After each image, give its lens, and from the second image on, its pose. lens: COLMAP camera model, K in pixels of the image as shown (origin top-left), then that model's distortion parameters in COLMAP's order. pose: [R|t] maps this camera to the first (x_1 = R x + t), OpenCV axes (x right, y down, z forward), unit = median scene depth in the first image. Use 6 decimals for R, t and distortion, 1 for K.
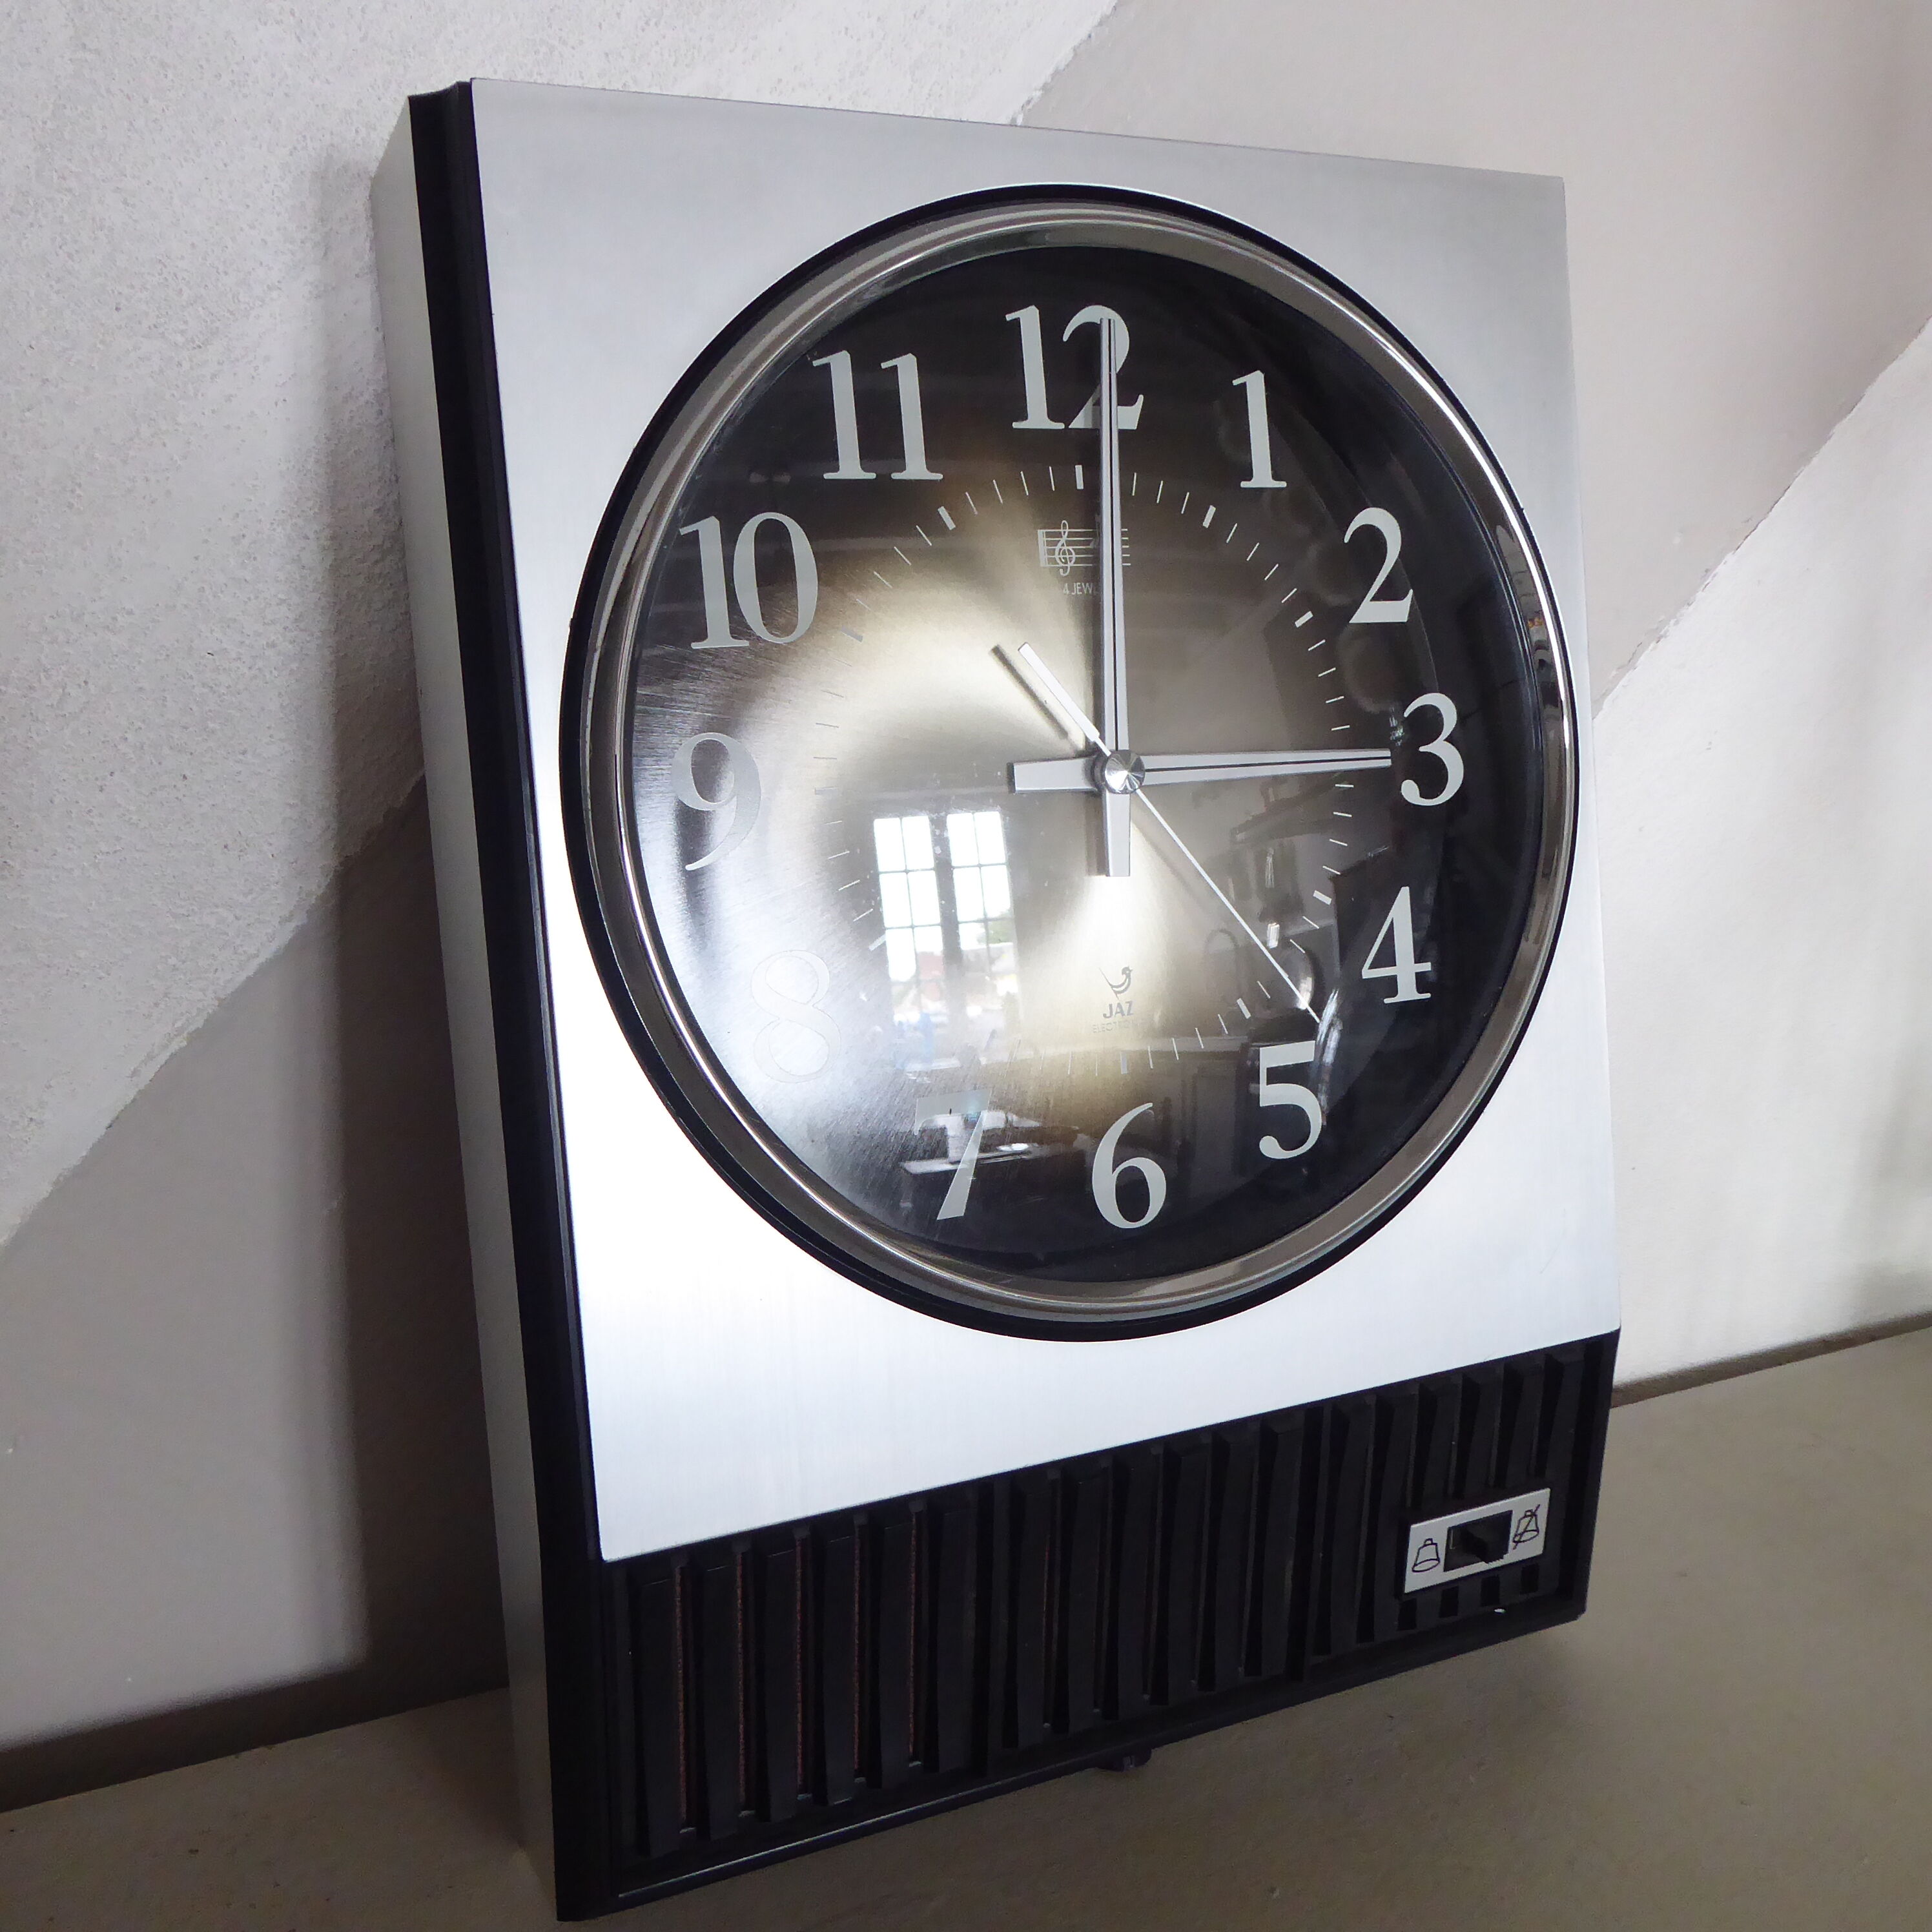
lens RADIAL K [[1818.5, 0, 941.9], [0, 1818.5, 971.1], [0, 0, 1]] dist [-0.018831, -0.011217]
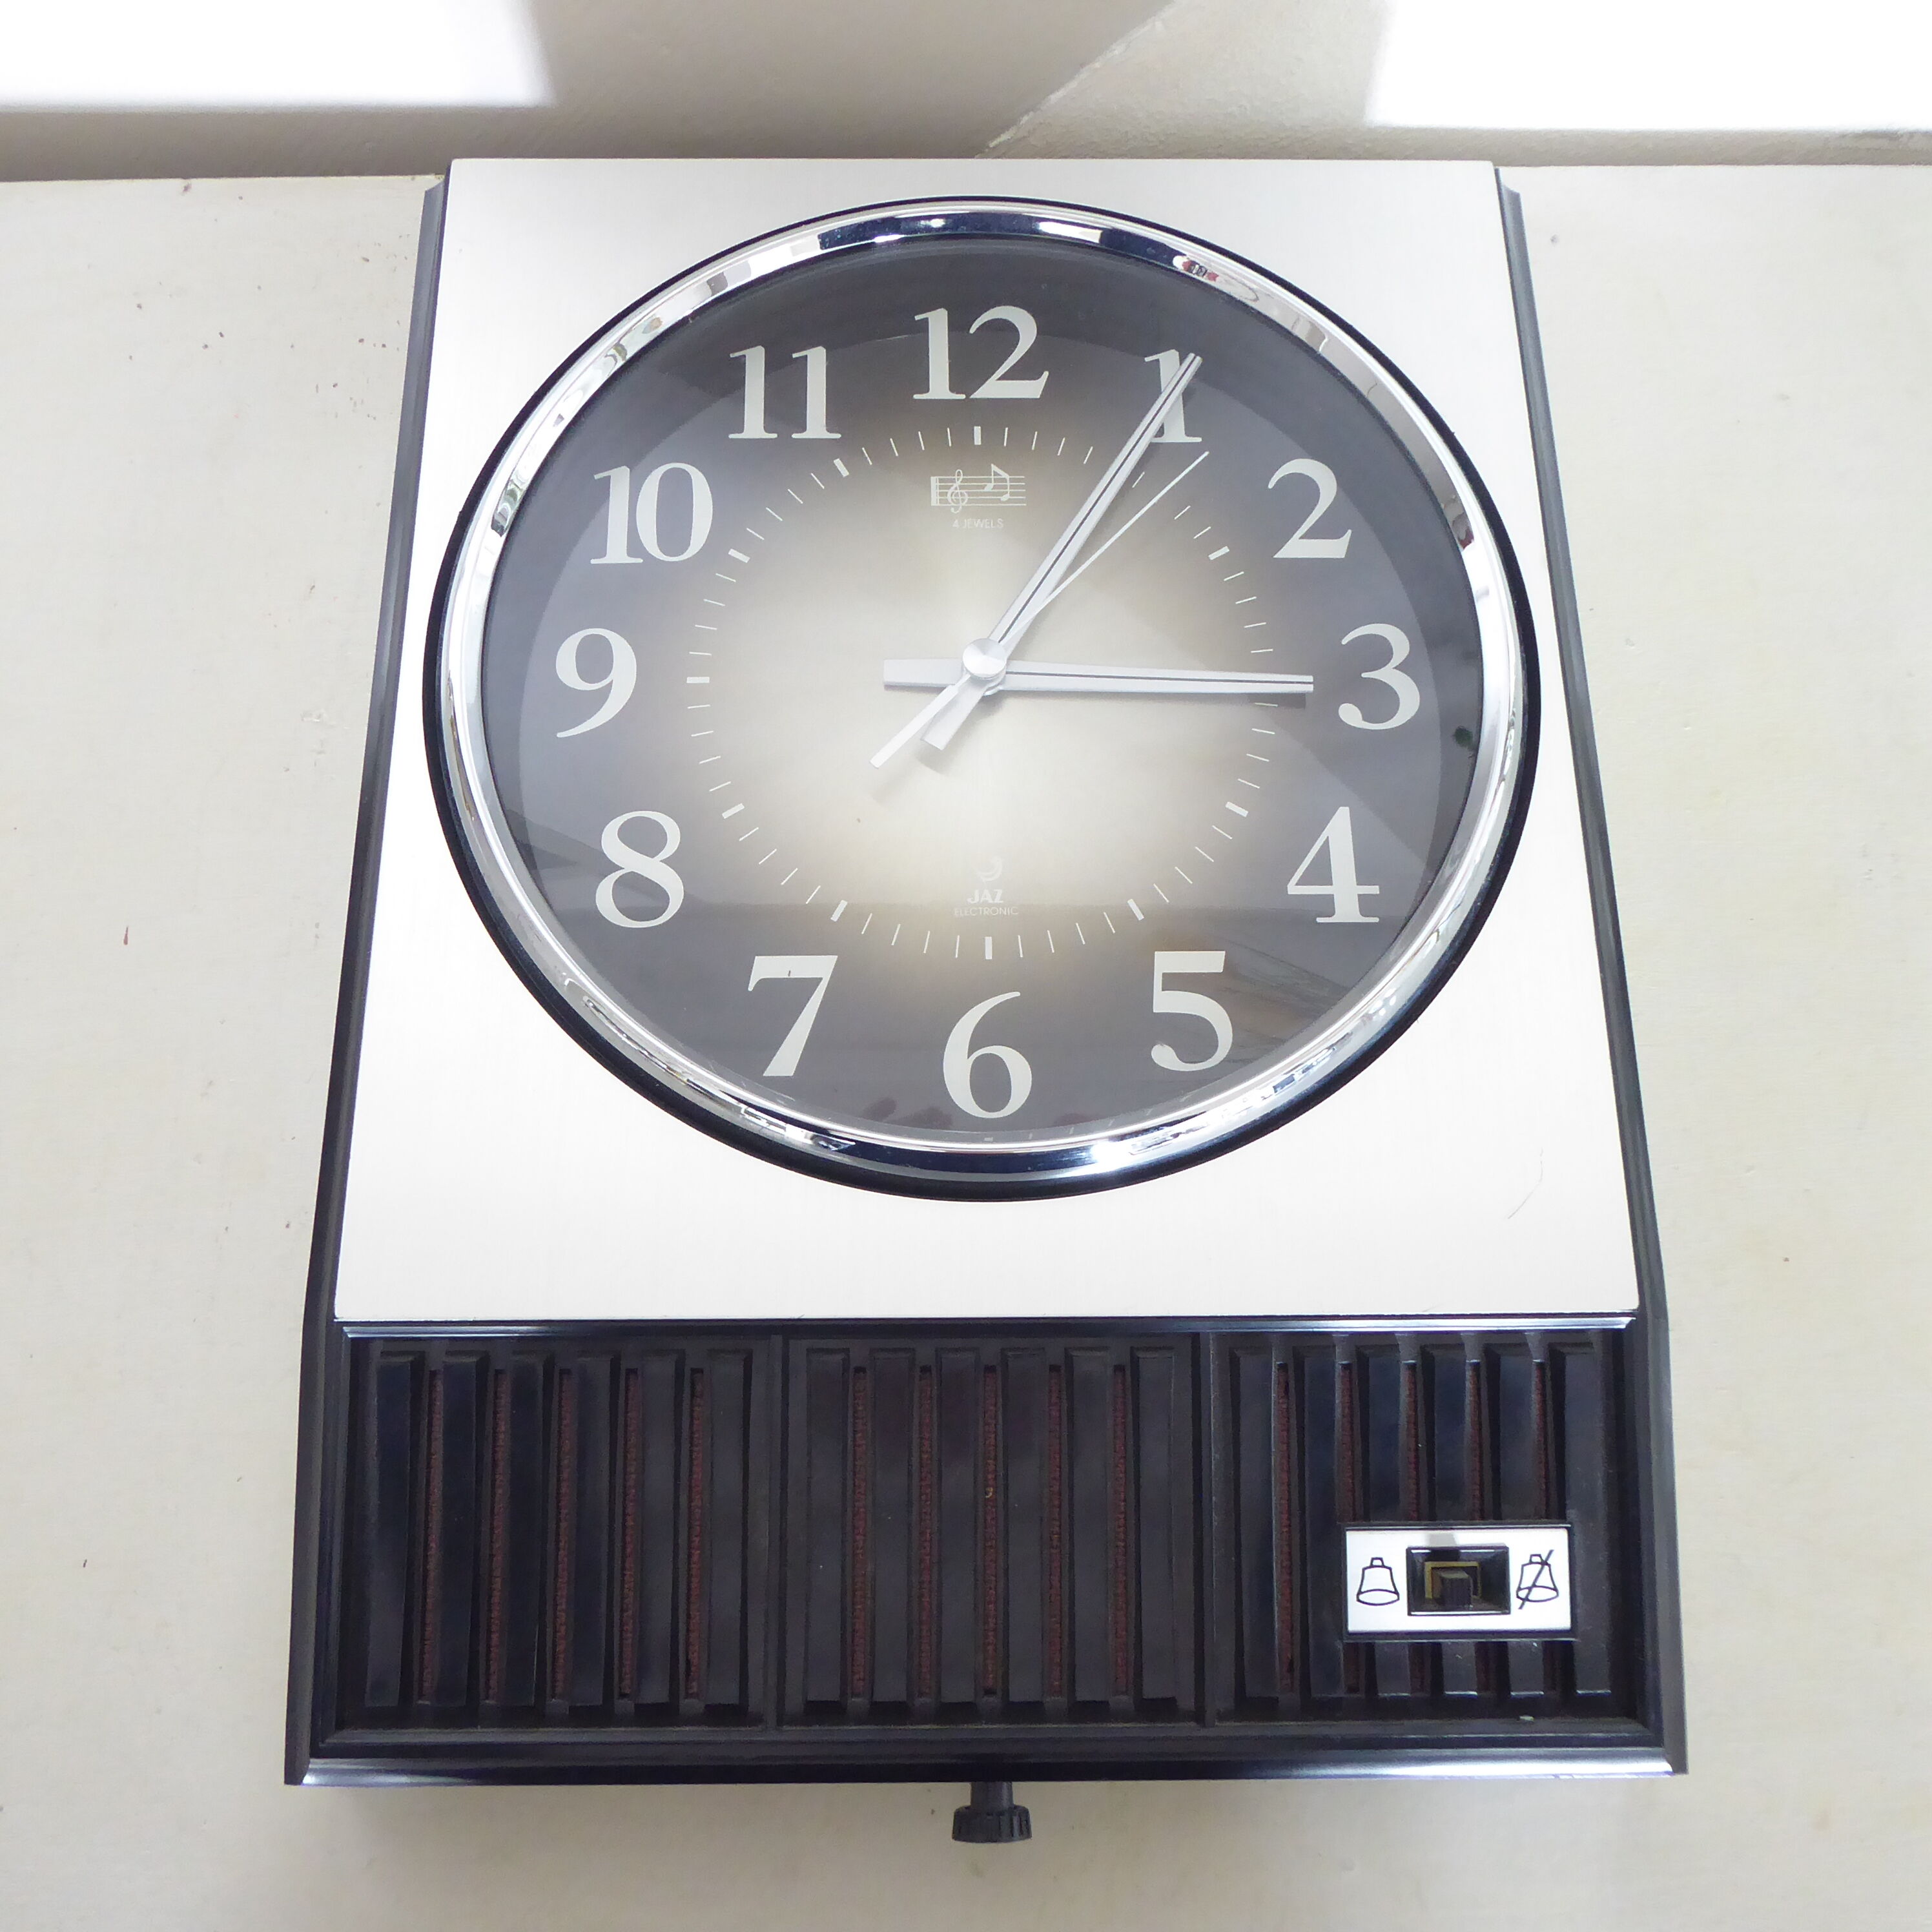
lens RADIAL K [[1843.1, 0, 966.0], [0, 1843.1, 966.0], [0, 0, 1]] dist [-0.013335, -0.012135]
pose [[0.920614, -0.057365, -0.386238, 0.458334], [-0.092579, 0.928880, -0.358624, 0.404271], [0.379341, 0.365912, 0.849829, 0.164977]]
